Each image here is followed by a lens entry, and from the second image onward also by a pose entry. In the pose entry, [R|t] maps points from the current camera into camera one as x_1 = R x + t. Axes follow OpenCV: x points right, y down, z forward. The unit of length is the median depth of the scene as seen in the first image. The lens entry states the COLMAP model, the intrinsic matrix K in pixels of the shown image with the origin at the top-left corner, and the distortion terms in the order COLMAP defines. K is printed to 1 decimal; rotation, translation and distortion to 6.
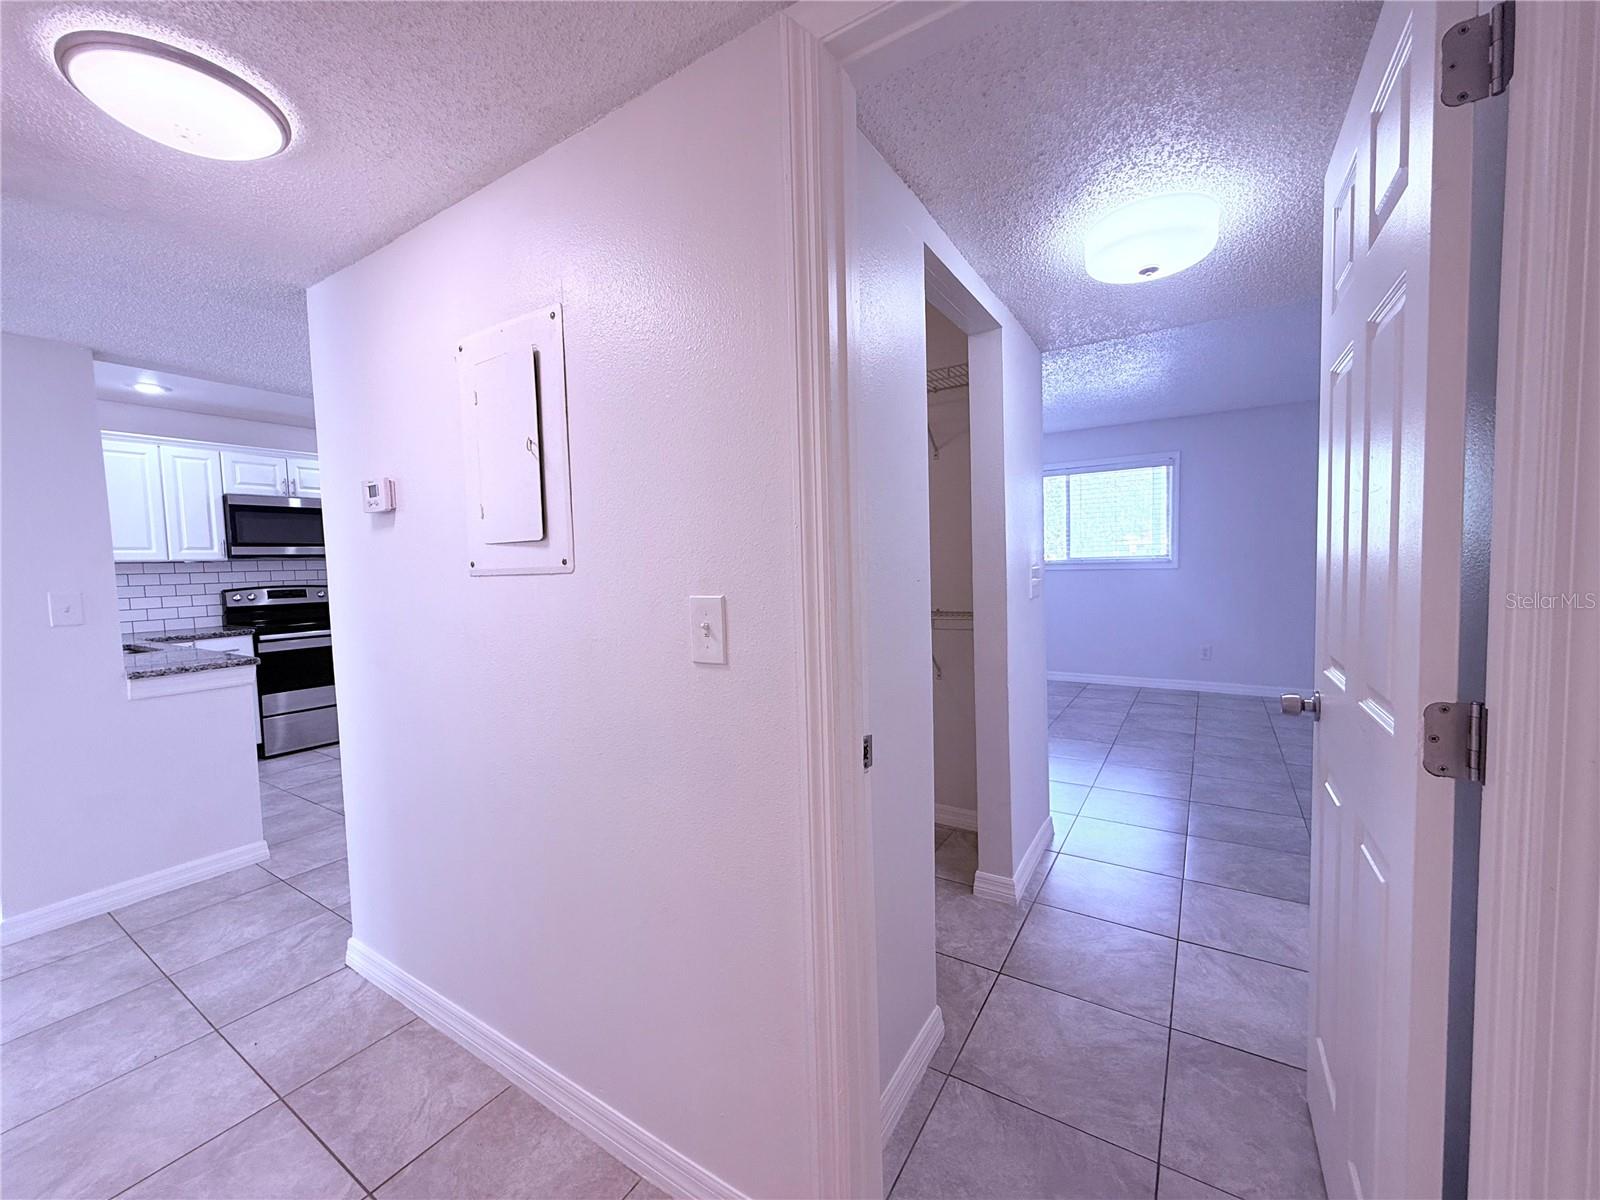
lens RADIAL K [[638.0, 0, 798.0], [0, 638.0, 600.3], [0, 0, 1]] dist [0.001272, -0.000329]
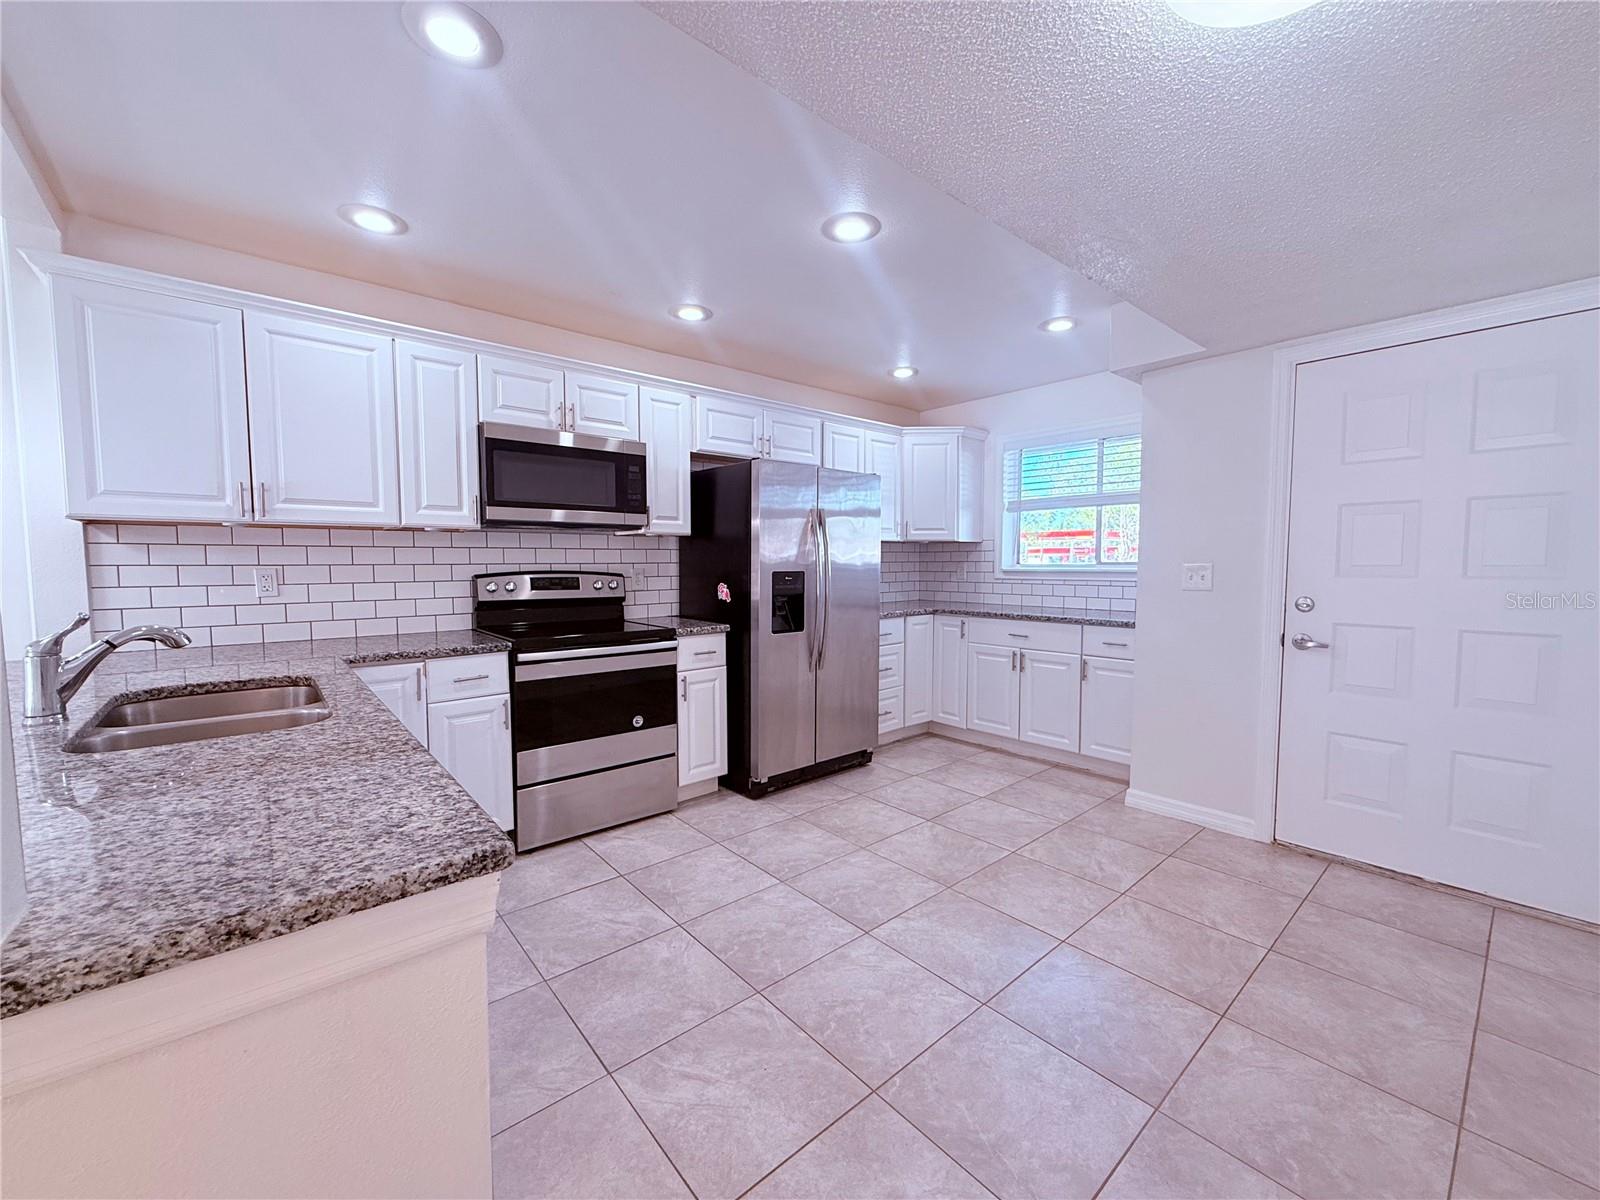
lens RADIAL K [[640.0, 0, 798.2], [0, 640.0, 601.5], [0, 0, 1]] dist [0.000661, 0.000040]
pose [[0.957140, 0.047569, -0.285691, -0.408501], [-0.045460, 0.998868, 0.014014, -0.013424], [0.286034, -0.000426, 0.958219, 0.483319]]
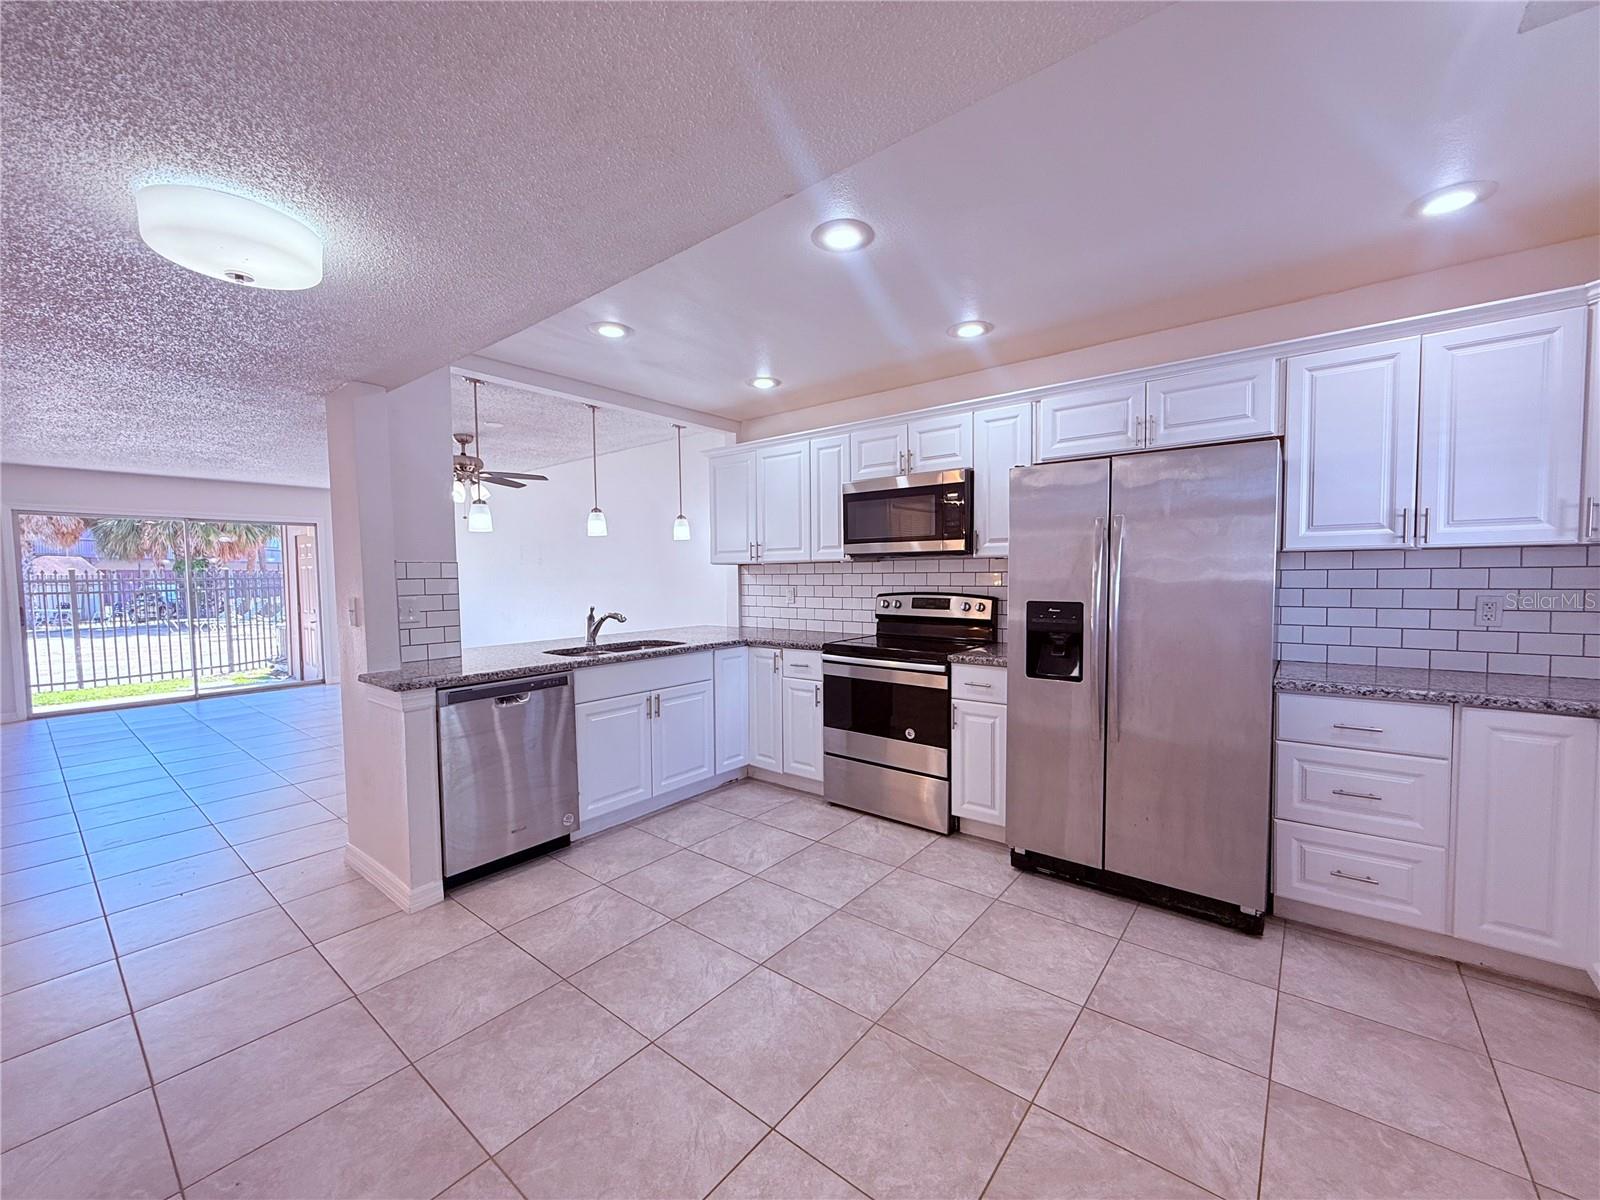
lens RADIAL K [[640.0, 0, 798.2], [0, 640.0, 601.5], [0, 0, 1]] dist [0.000661, 0.000040]
pose [[-0.111166, 0.075972, -0.990894, -0.030538], [-0.047042, 0.995554, 0.081607, -0.074084], [0.992688, 0.055686, -0.107098, 1.021933]]
